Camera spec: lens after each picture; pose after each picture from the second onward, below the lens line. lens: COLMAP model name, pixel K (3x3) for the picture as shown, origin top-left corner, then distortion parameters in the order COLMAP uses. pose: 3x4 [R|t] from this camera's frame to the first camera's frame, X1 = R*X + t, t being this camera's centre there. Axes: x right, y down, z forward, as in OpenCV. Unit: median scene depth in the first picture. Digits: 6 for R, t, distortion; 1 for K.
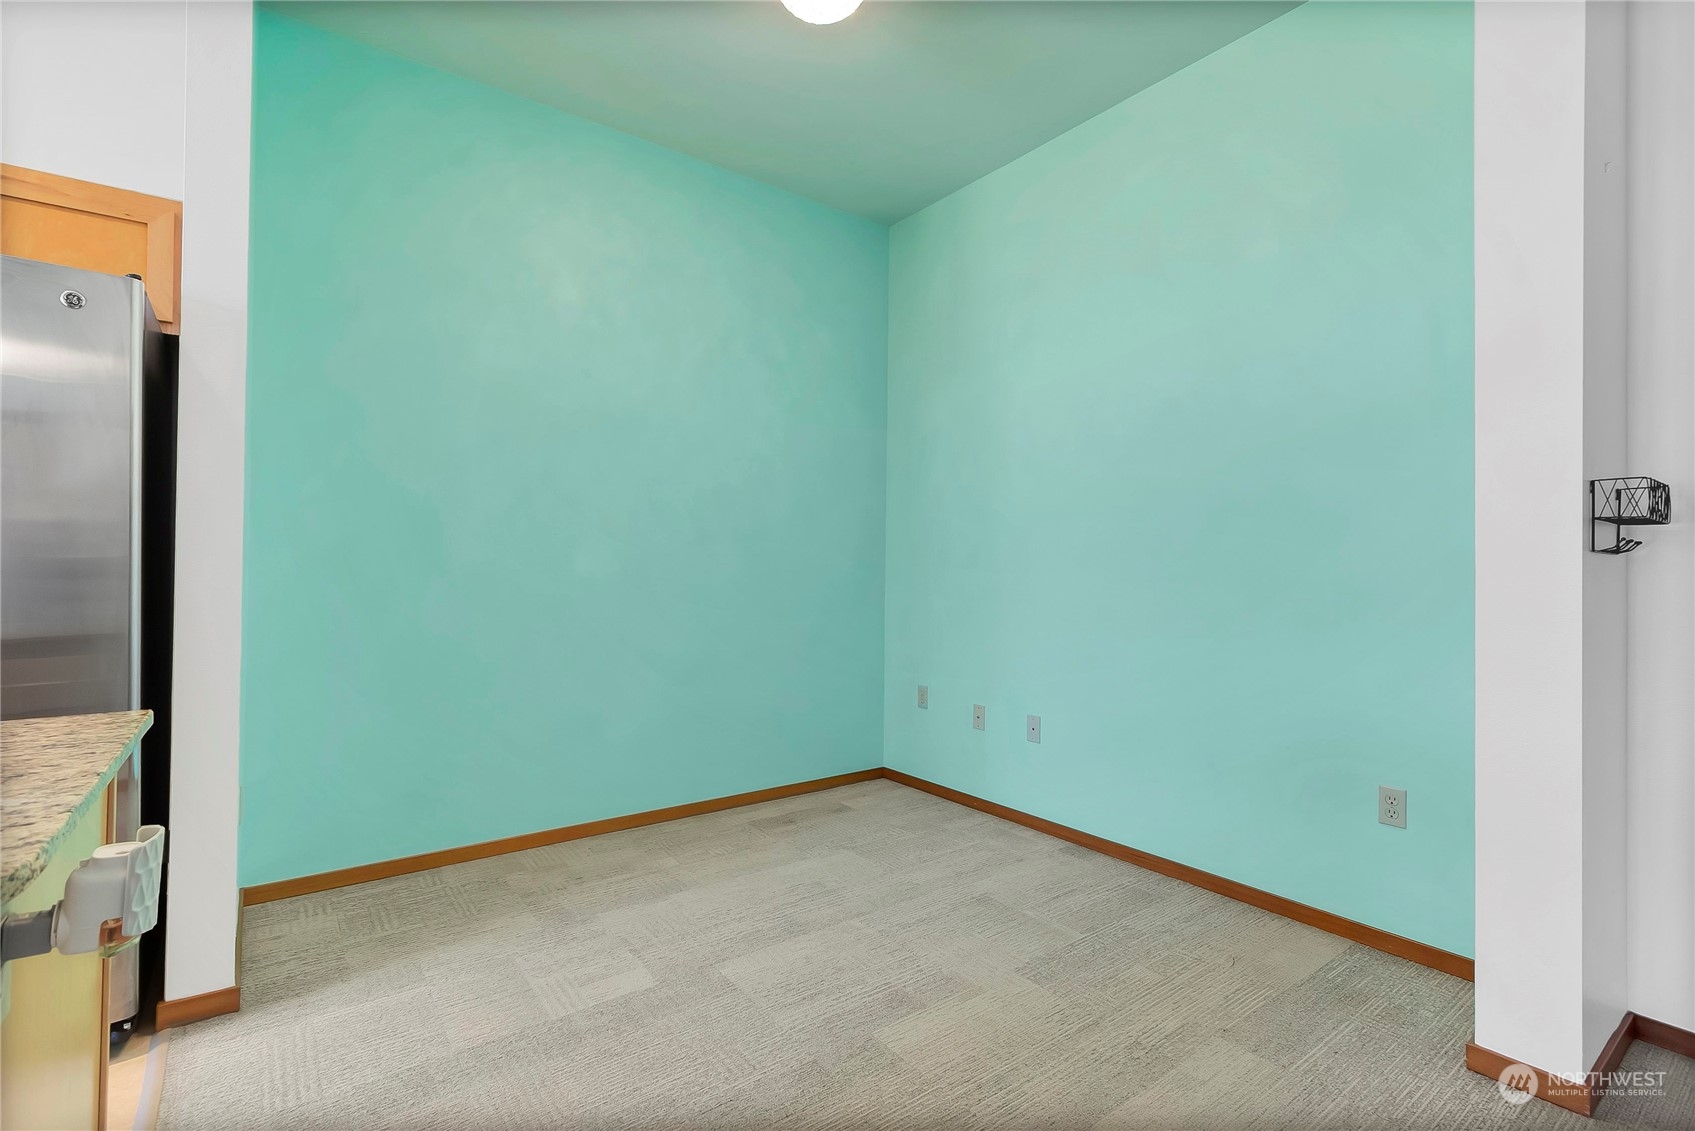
lens RADIAL K [[783.4, 0, 851.3], [0, 783.4, 559.9], [0, 0, 1]] dist [0.001371, -0.000128]
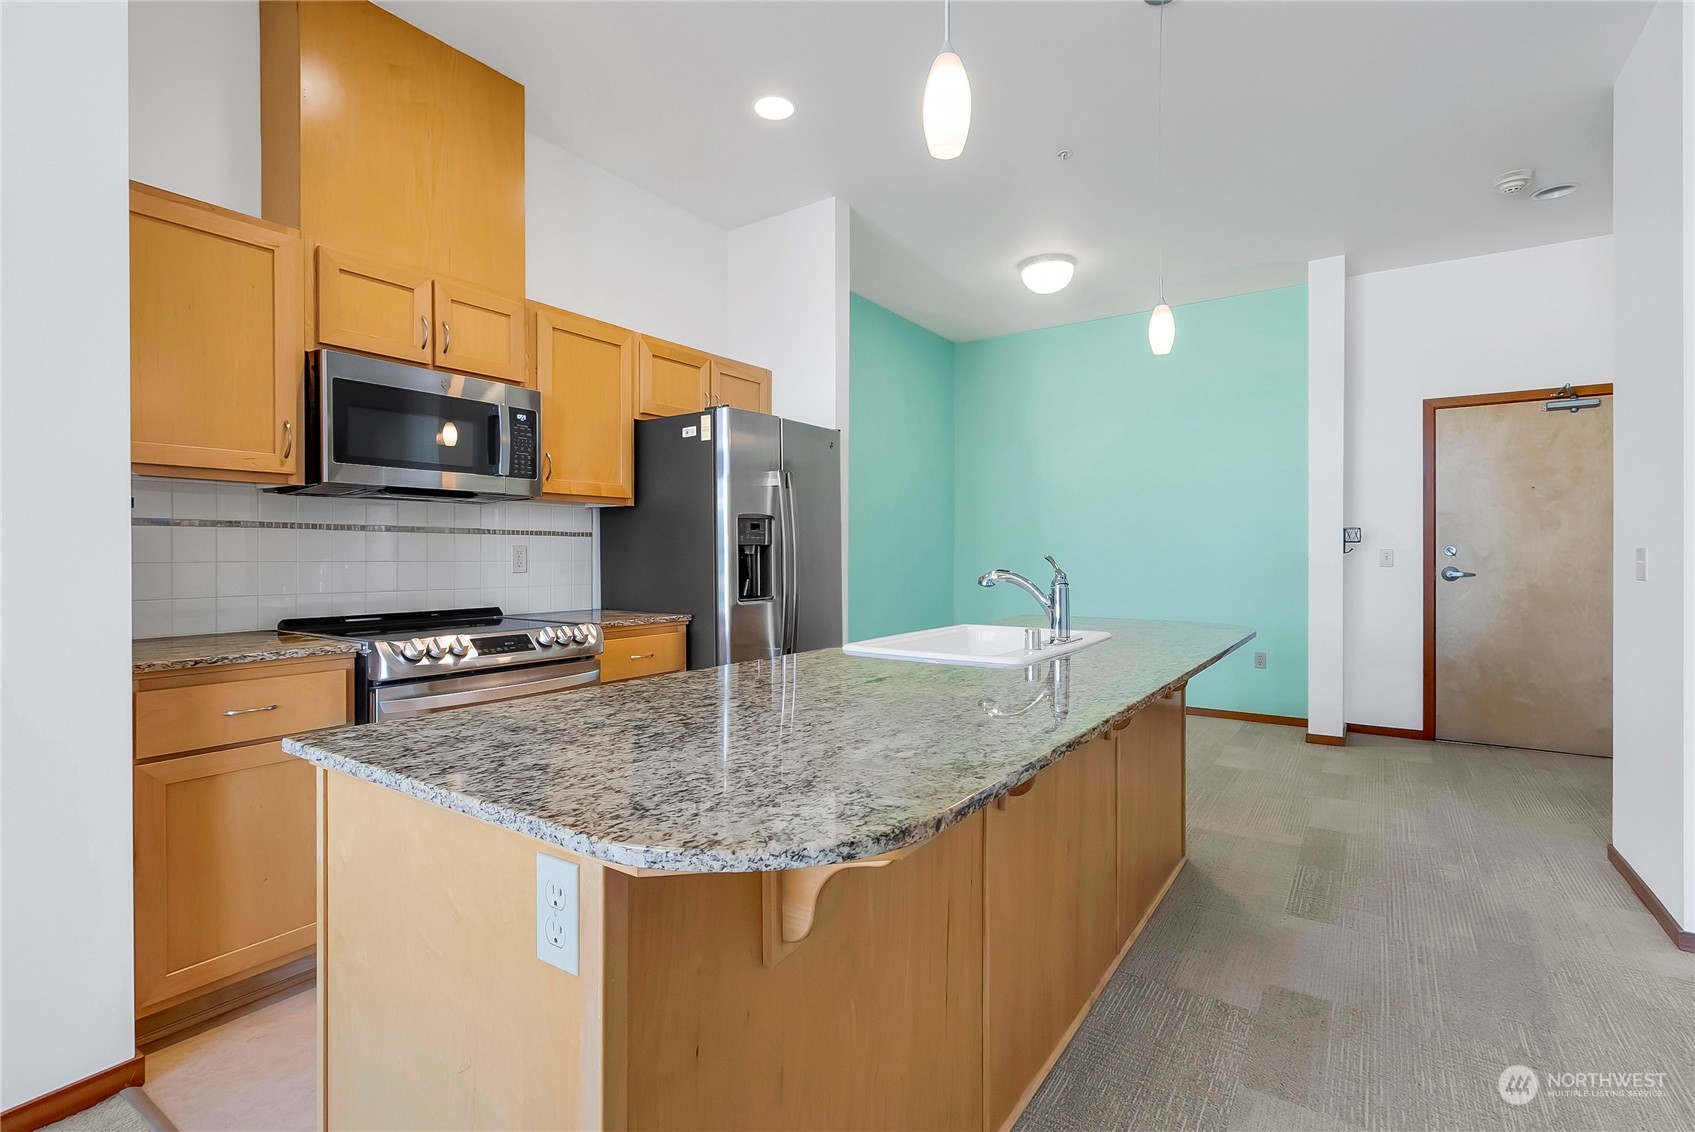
lens RADIAL K [[783.4, 0, 851.3], [0, 783.4, 560.4], [0, 0, 1]] dist [0.001371, -0.000128]
pose [[0.943842, -0.013888, 0.330106, -1.386166], [0.007731, 0.999771, 0.019957, -0.044181], [-0.330307, -0.016284, 0.943733, -0.901642]]
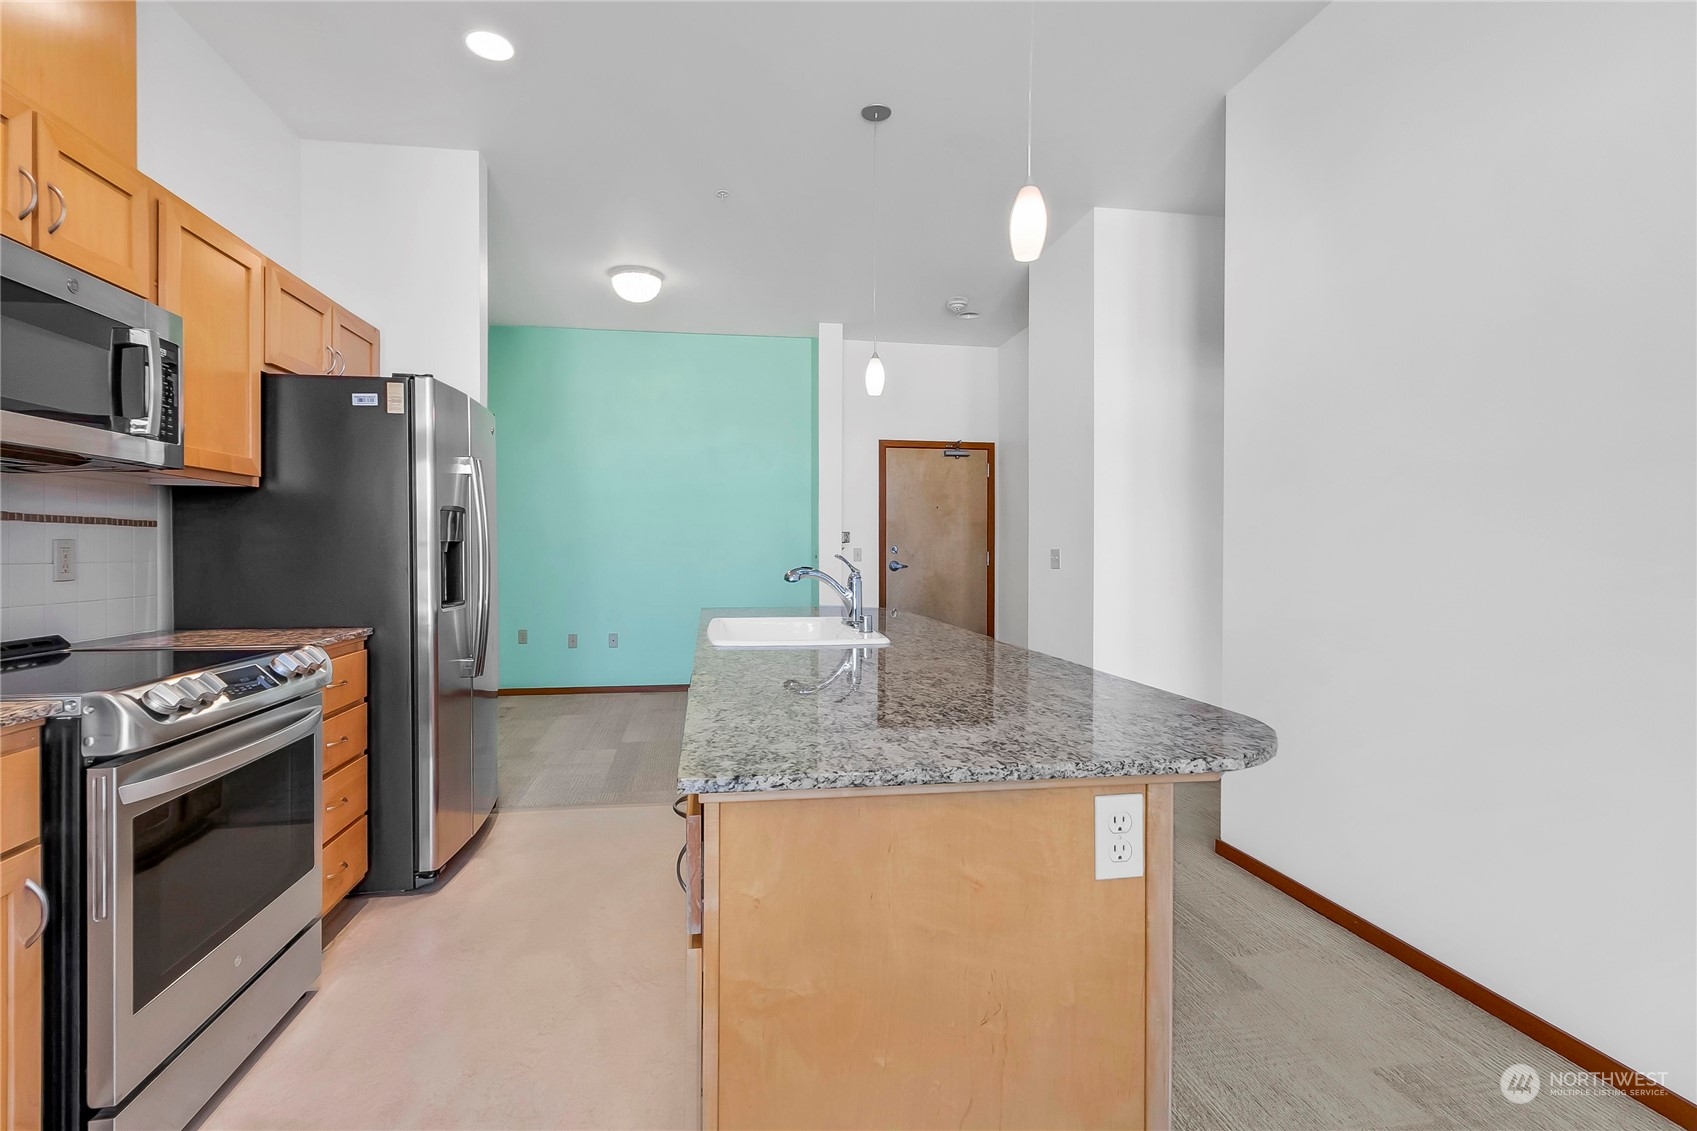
lens RADIAL K [[777.5, 0, 826.4], [0, 777.5, 557.2], [0, 0, 1]] dist [0.002868, 0.000559]
pose [[0.467360, -0.017380, 0.883896, -1.945503], [-0.005476, 0.999731, 0.022553, -0.052663], [-0.884050, -0.015380, 0.467139, -0.540440]]
